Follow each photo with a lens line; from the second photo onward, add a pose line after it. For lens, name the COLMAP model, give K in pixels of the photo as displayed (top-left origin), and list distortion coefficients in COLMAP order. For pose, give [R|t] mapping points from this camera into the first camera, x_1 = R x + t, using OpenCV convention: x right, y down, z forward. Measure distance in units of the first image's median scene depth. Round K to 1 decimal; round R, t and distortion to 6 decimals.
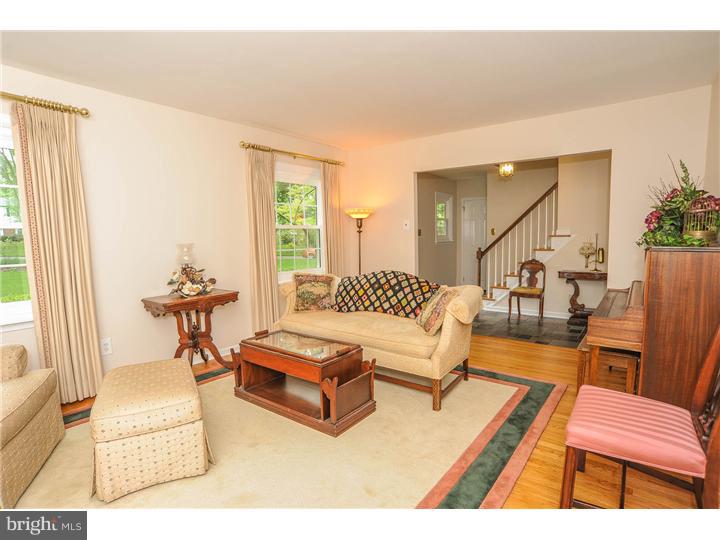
lens RADIAL K [[392.1, 0, 357.4], [0, 392.1, 269.4], [0, 0, 1]] dist [-0.025220, 0.001490]
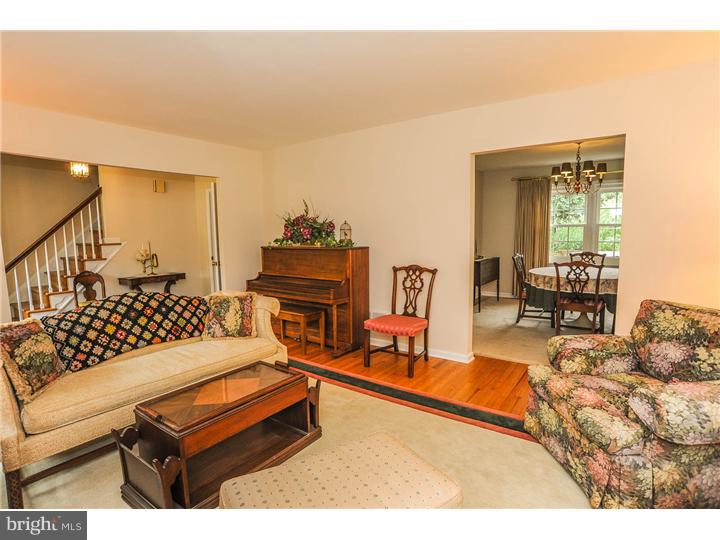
lens RADIAL K [[392.1, 0, 357.9], [0, 392.1, 268.5], [0, 0, 1]] dist [-0.025220, 0.001490]
pose [[-0.026939, -0.081182, 0.996335, -0.489471], [0.098765, 0.991604, 0.083467, -0.045521], [-0.994746, 0.100652, -0.018695, 0.397589]]
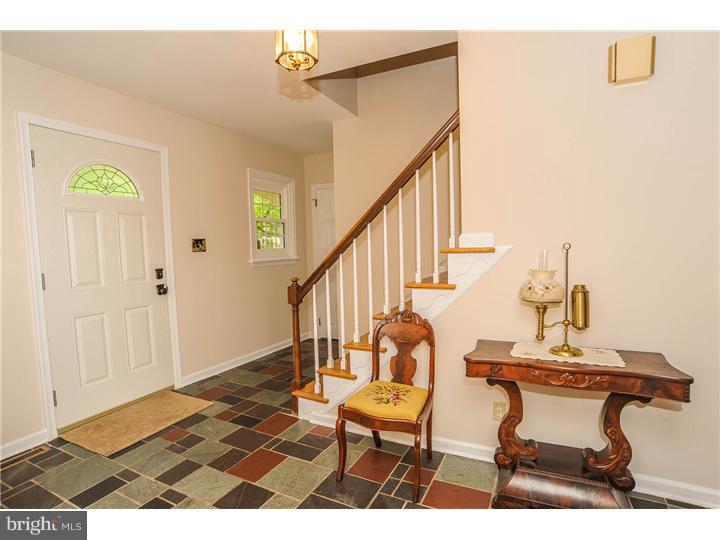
lens RADIAL K [[392.1, 0, 355.9], [0, 392.1, 266.1], [0, 0, 1]] dist [-0.025220, 0.001490]
pose [[0.982652, -0.008672, 0.185254, 0.342639], [0.016090, 0.999126, -0.038578, -0.058174], [-0.184758, 0.040890, 0.981933, 0.647614]]
